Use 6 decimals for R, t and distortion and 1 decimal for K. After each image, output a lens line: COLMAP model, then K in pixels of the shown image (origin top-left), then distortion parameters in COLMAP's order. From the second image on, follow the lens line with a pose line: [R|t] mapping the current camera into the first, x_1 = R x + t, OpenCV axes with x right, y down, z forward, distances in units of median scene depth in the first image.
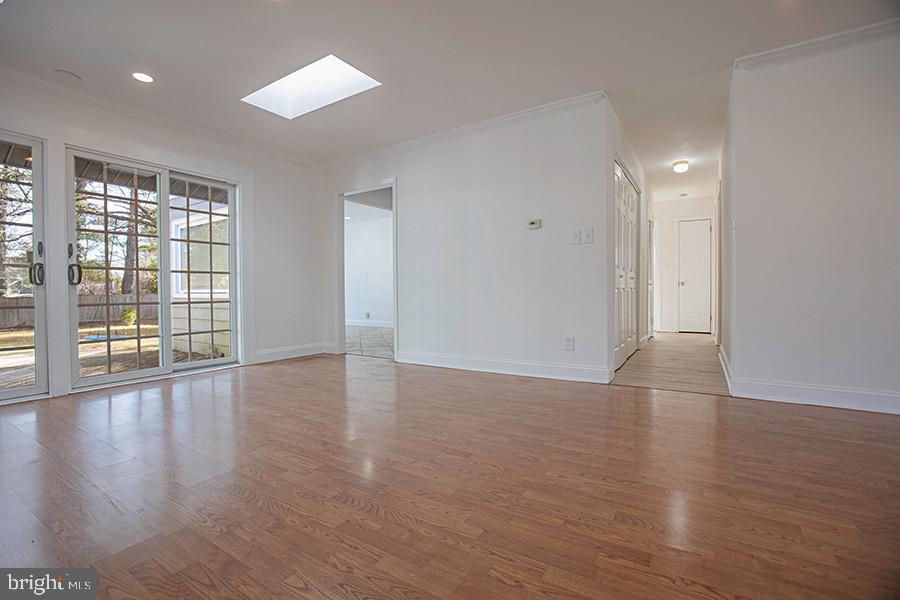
lens RADIAL K [[410.0, 0, 452.3], [0, 410.0, 300.3], [0, 0, 1]] dist [-0.077886, 0.032331]
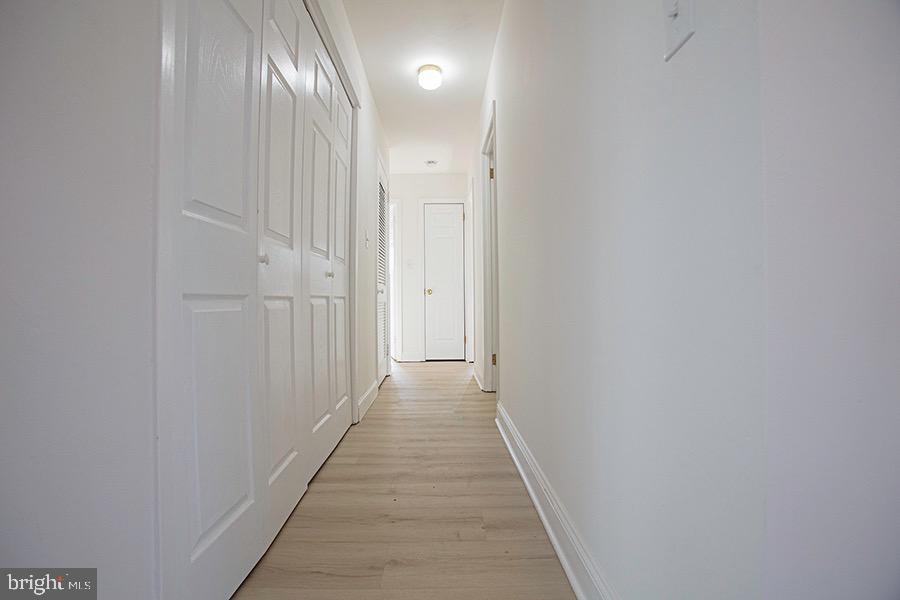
lens RADIAL K [[410.0, 0, 452.3], [0, 410.0, 300.3], [0, 0, 1]] dist [-0.077886, 0.032331]
pose [[0.833114, 0.000302, 0.553101, 0.250542], [0.015005, 0.999619, -0.023148, -0.011415], [-0.552898, 0.027585, 0.832792, 0.453027]]
